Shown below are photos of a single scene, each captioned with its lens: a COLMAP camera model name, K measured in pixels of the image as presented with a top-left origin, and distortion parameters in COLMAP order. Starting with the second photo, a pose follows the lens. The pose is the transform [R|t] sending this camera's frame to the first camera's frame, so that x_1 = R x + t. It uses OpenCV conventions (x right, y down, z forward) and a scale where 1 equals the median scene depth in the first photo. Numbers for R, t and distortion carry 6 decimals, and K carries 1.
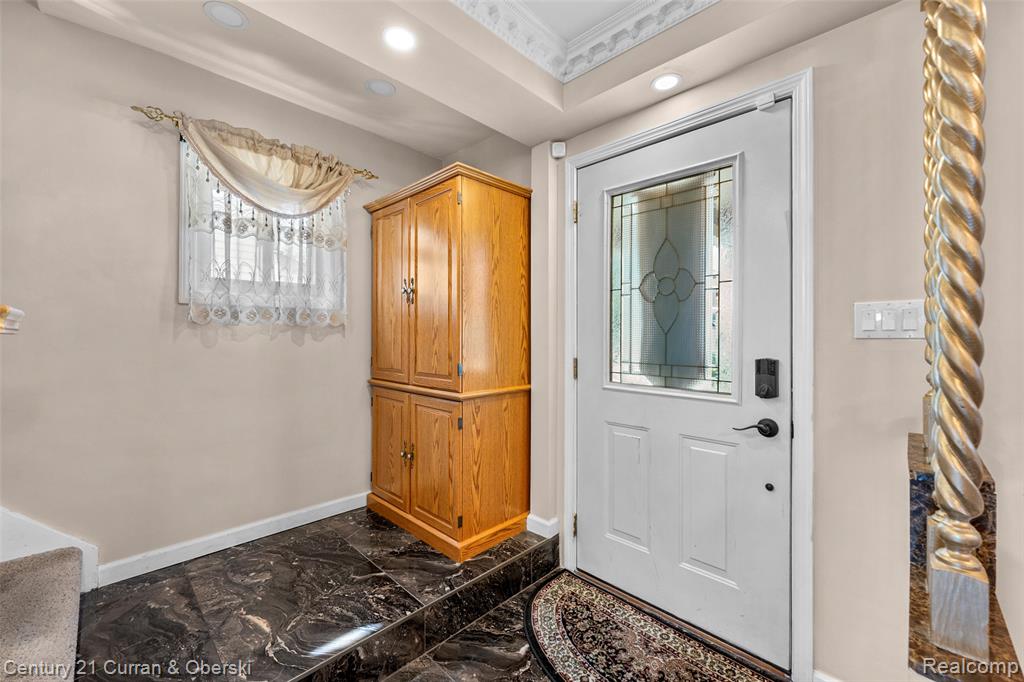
lens RADIAL K [[410.0, 0, 514.9], [0, 410.0, 334.5], [0, 0, 1]] dist [-0.001652, -0.000167]
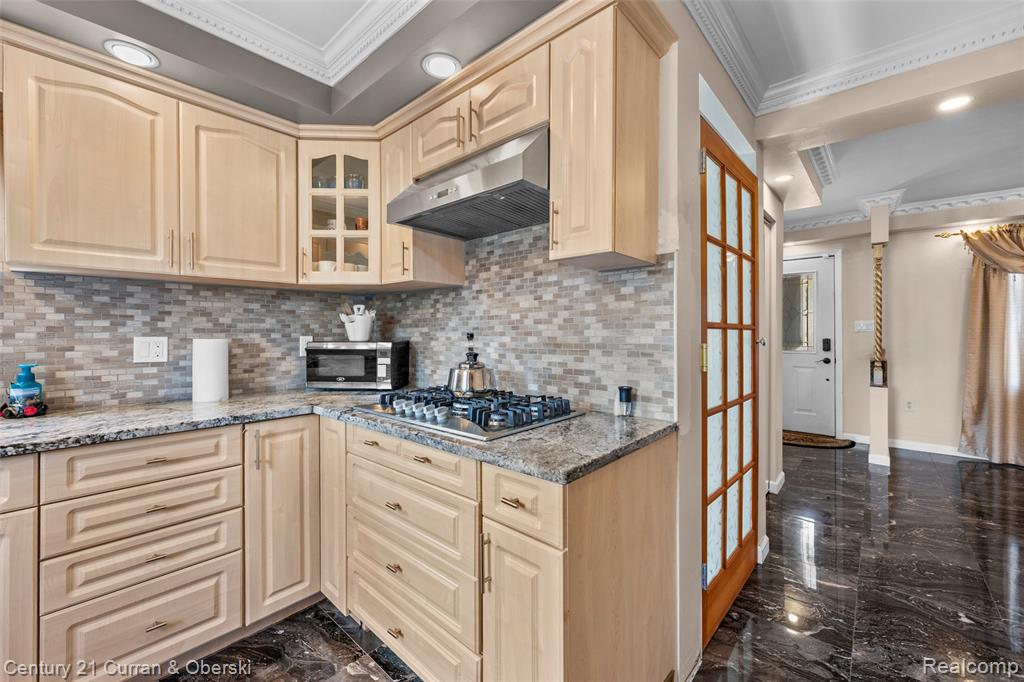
lens RADIAL K [[410.7, 0, 509.1], [0, 410.7, 331.8], [0, 0, 1]] dist [-0.000236, 0.000219]
pose [[0.999221, -0.006751, 0.038885, -1.821398], [0.006759, 0.999977, -0.000085, -0.008169], [-0.038884, 0.000347, 0.999244, -1.924461]]
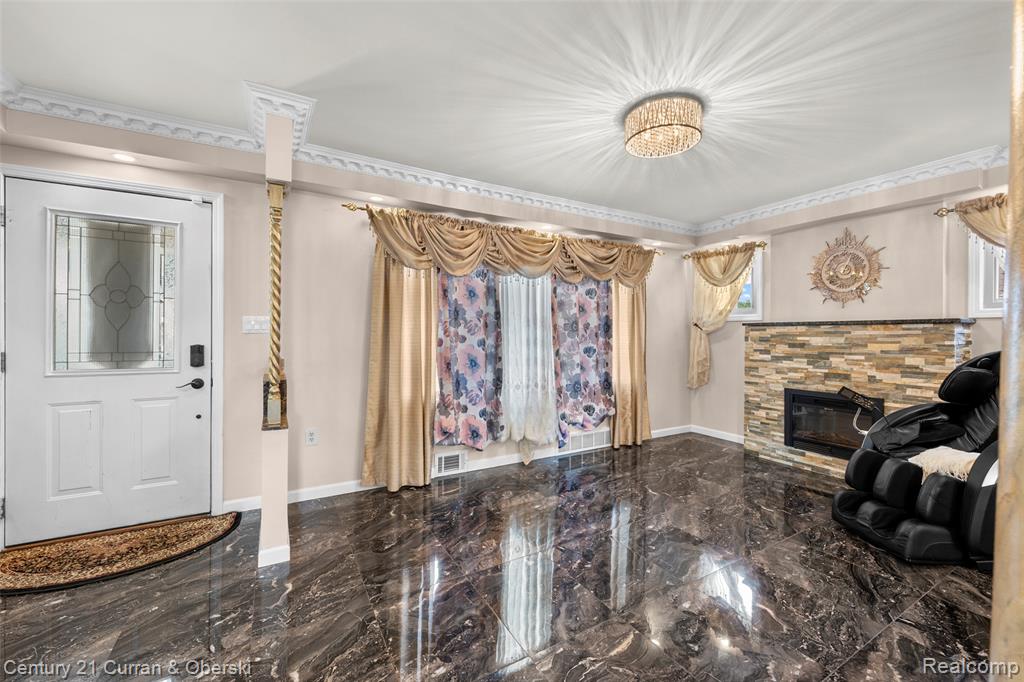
lens RADIAL K [[411.4, 0, 511.1], [0, 411.4, 333.1], [0, 0, 1]] dist [0.000106, 0.000170]
pose [[0.273683, -0.002313, 0.961817, -0.693976], [-0.005969, 0.999974, 0.004103, -0.007301], [-0.961801, -0.006864, 0.273662, -0.759845]]
